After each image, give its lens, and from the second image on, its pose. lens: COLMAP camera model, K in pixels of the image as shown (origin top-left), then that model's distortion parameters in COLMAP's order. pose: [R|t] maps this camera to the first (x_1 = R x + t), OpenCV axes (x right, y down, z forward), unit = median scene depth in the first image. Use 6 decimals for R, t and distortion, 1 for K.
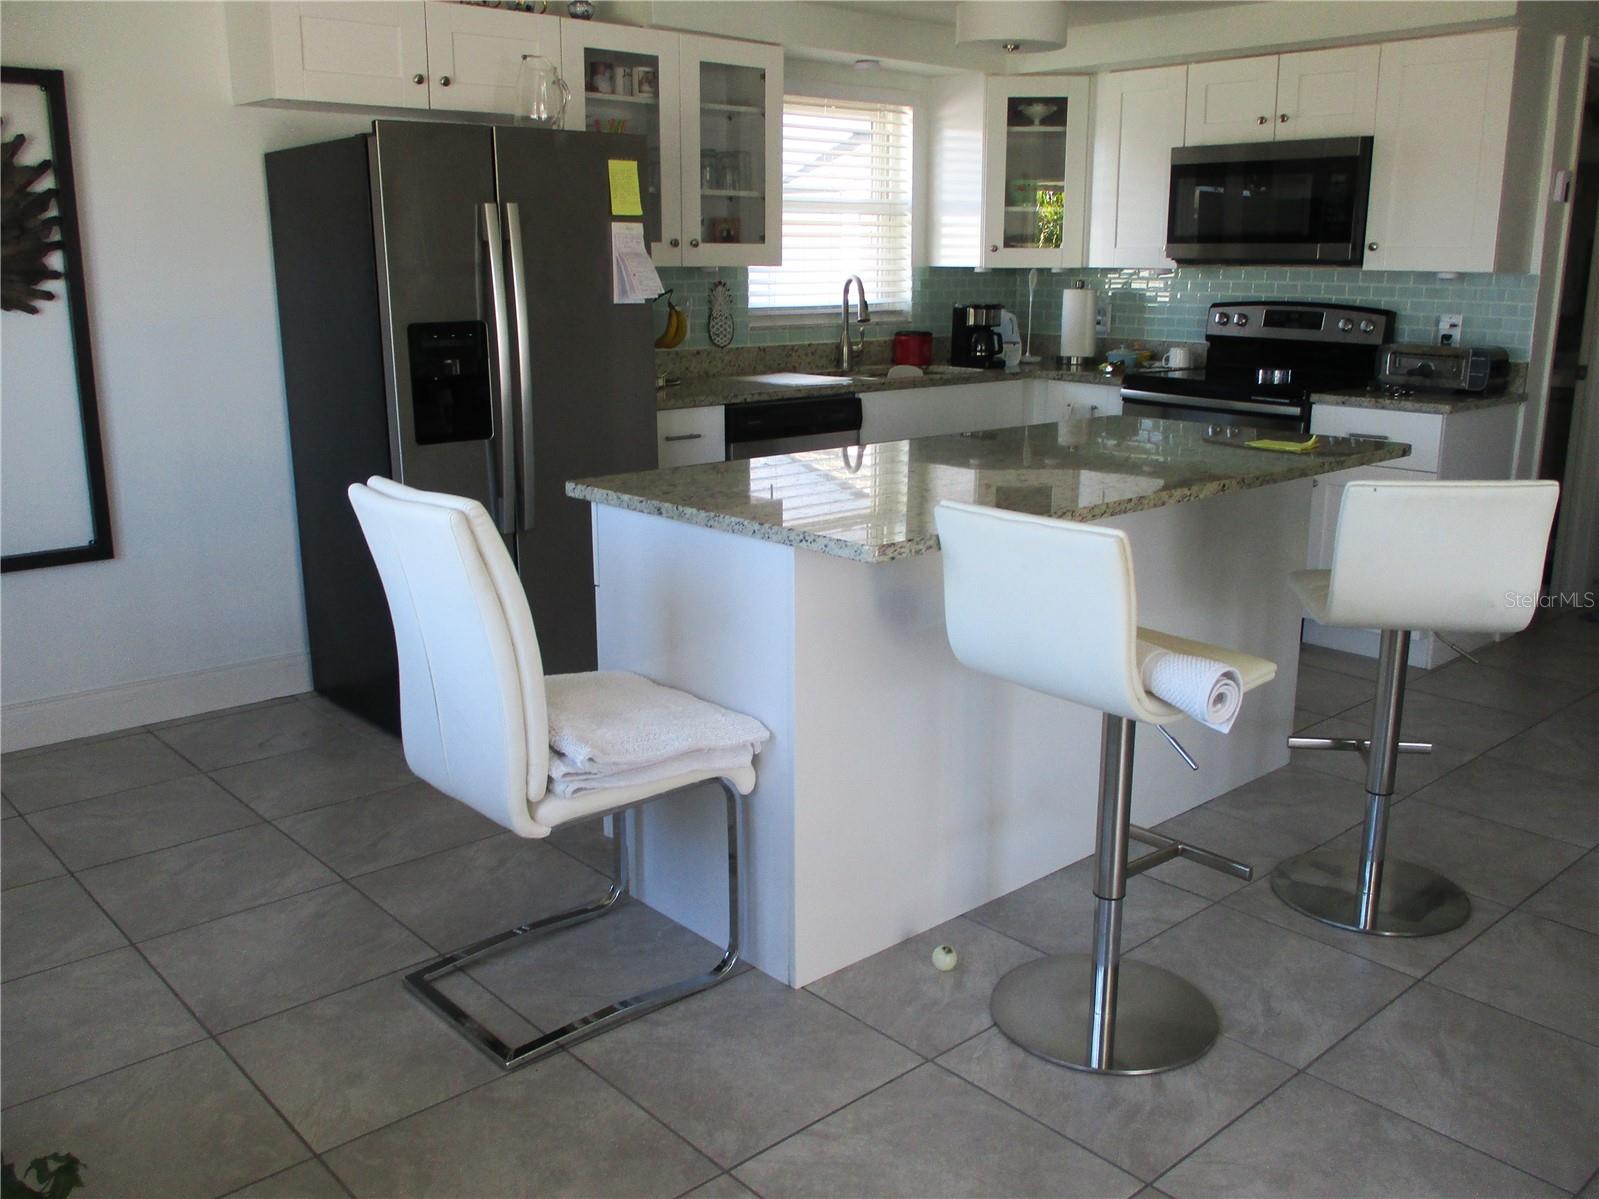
lens RADIAL K [[1380.8, 0, 813.5], [0, 1380.8, 597.6], [0, 0, 1]] dist [-0.035519, 0.012643]
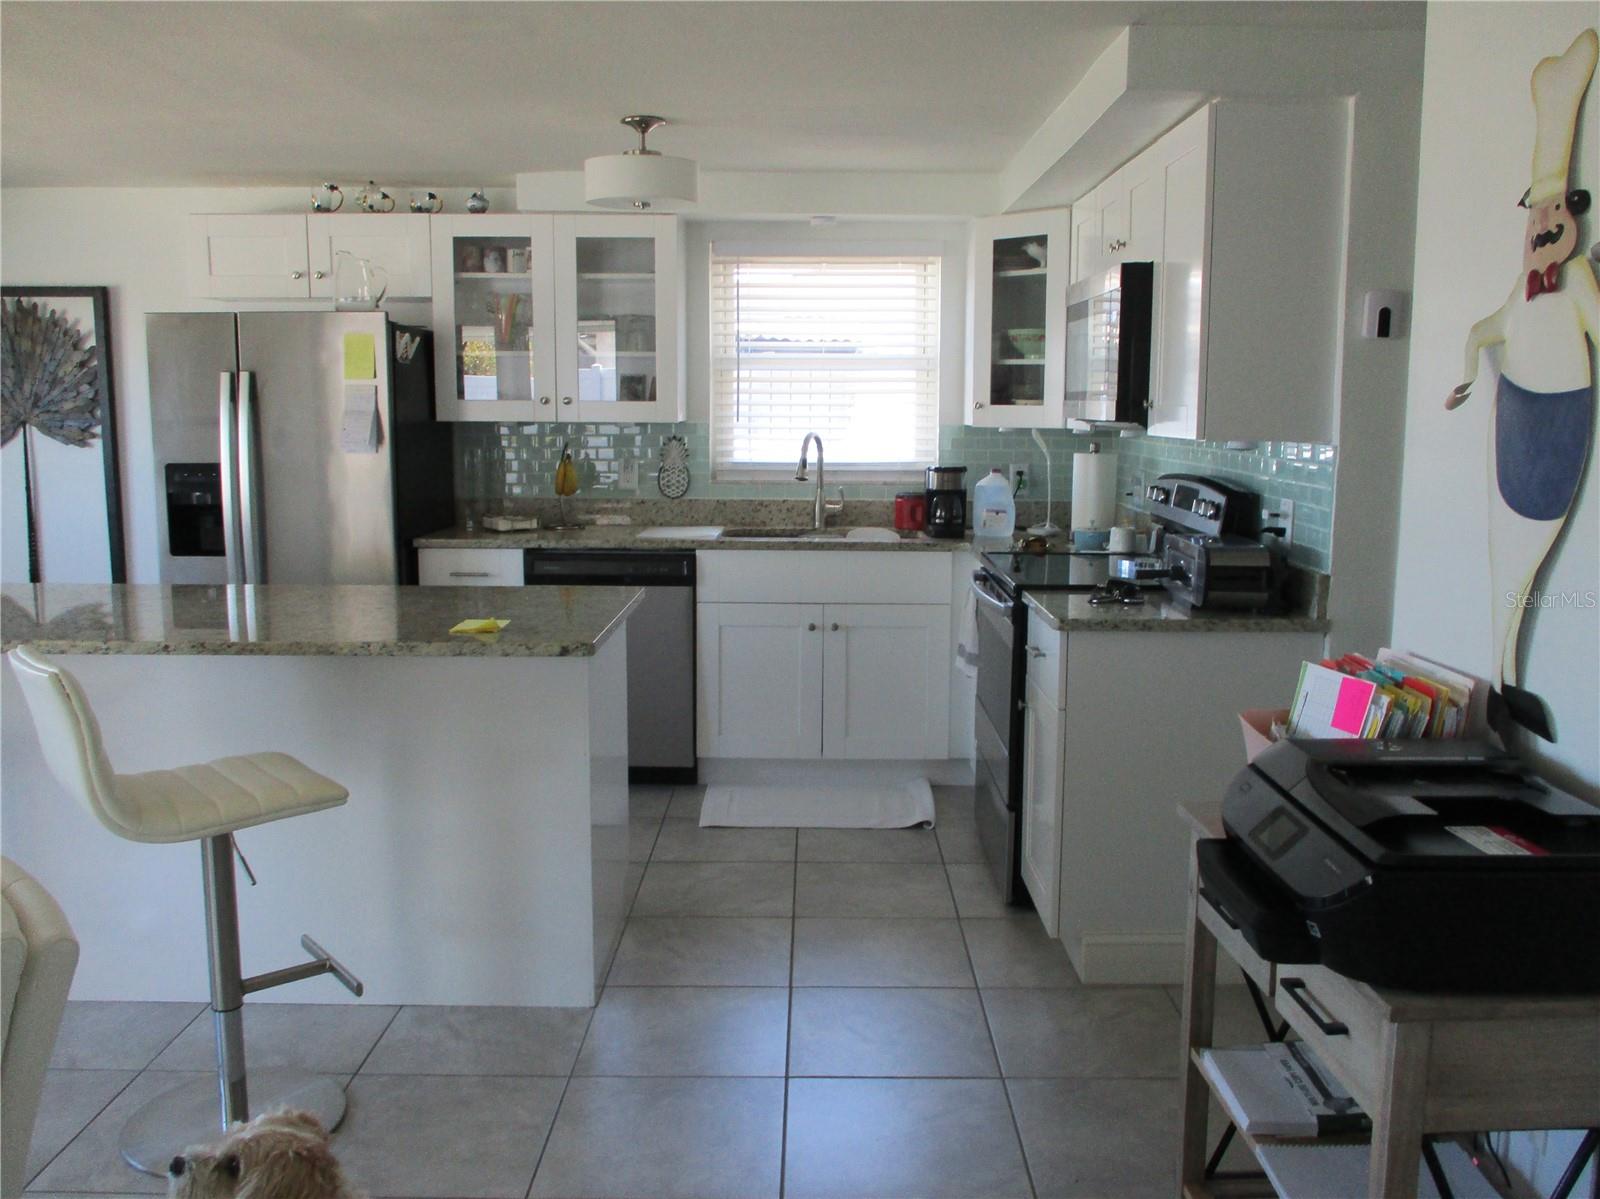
lens RADIAL K [[1363.4, 0, 800.0], [0, 1363.4, 599.5], [0, 0, 1]] dist [0.002643, 0.002486]
pose [[0.734250, 0.098856, -0.671643, 0.680068], [-0.165851, 0.985484, -0.036262, -0.081241], [0.658309, 0.138018, 0.739987, 0.296715]]
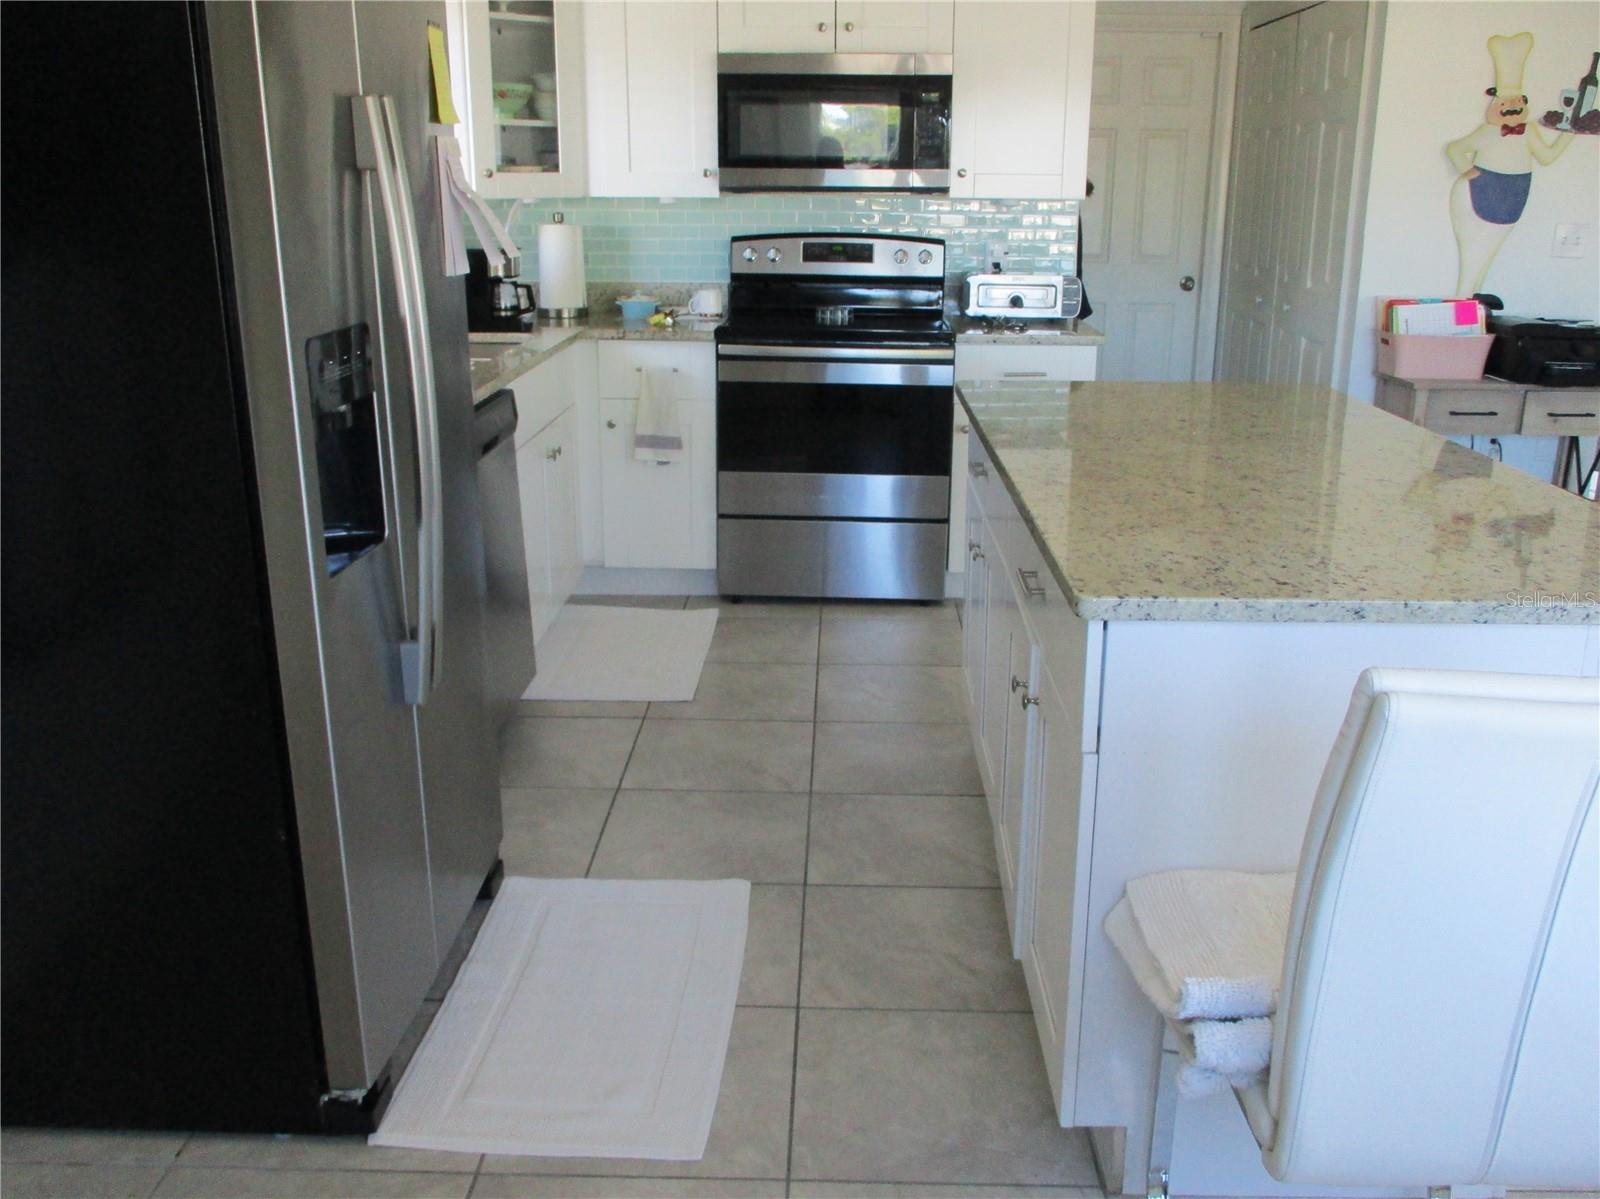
lens RADIAL K [[1381.7, 0, 814.0], [0, 1381.7, 597.6], [0, 0, 1]] dist [-0.035519, 0.012643]
pose [[0.690094, -0.205060, 0.694061, -0.333580], [0.169395, 0.978146, 0.120567, -0.087934], [-0.703616, 0.034368, 0.709749, 0.354113]]
